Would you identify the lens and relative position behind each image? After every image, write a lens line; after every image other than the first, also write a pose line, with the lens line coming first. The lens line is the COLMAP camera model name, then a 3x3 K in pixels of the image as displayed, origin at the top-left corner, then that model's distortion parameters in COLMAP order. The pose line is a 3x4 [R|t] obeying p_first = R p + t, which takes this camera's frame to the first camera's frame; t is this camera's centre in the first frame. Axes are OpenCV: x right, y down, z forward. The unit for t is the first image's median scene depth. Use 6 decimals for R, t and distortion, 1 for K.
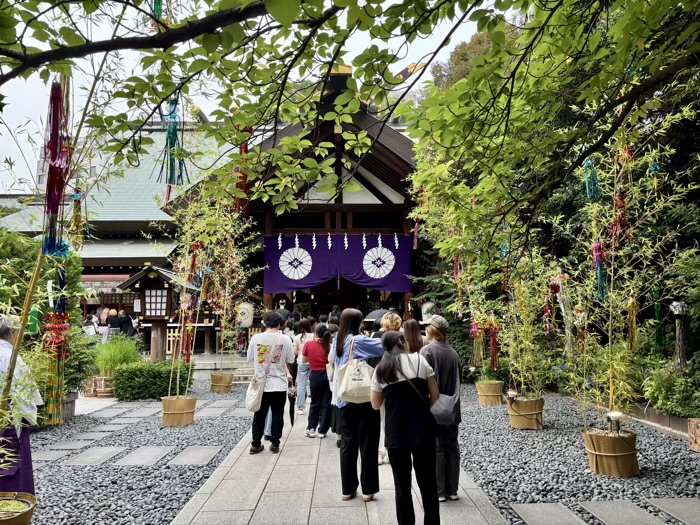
lens RADIAL K [[531.0, 0, 350.2], [0, 531.0, 265.5], [0, 0, 1]] dist [0.016307, -0.008237]
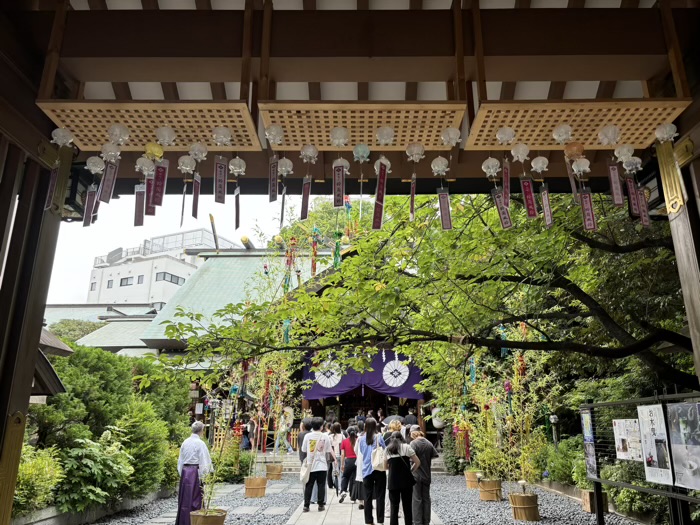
lens RADIAL K [[531.0, 0, 351.4], [0, 531.0, 262.9], [0, 0, 1]] dist [0.016307, -0.008237]
pose [[0.999165, -0.002983, -0.040751, 0.002393], [-0.004610, 0.982733, -0.184974, -0.028487], [0.040599, 0.185008, 0.981898, -0.248312]]
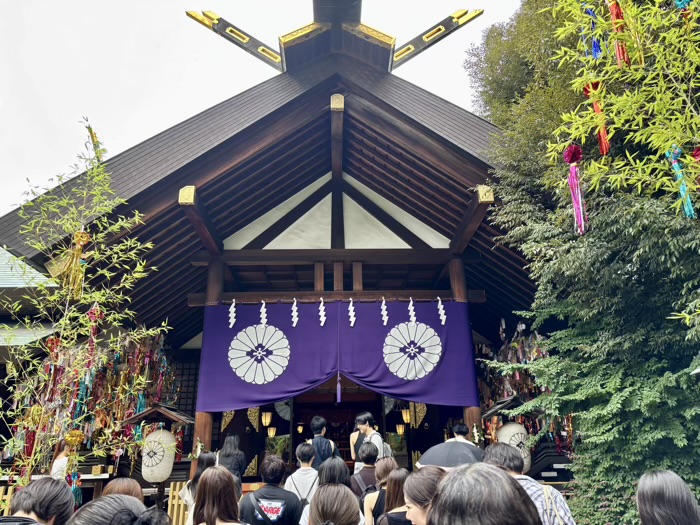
lens RADIAL K [[531.0, 0, 351.7], [0, 531.0, 256.6], [0, 0, 1]] dist [0.016307, -0.008237]
pose [[0.999805, -0.010331, 0.016800, -0.016612], [0.014341, 0.965591, -0.259670, 0.043044], [-0.013540, 0.259861, 0.965551, 0.447889]]
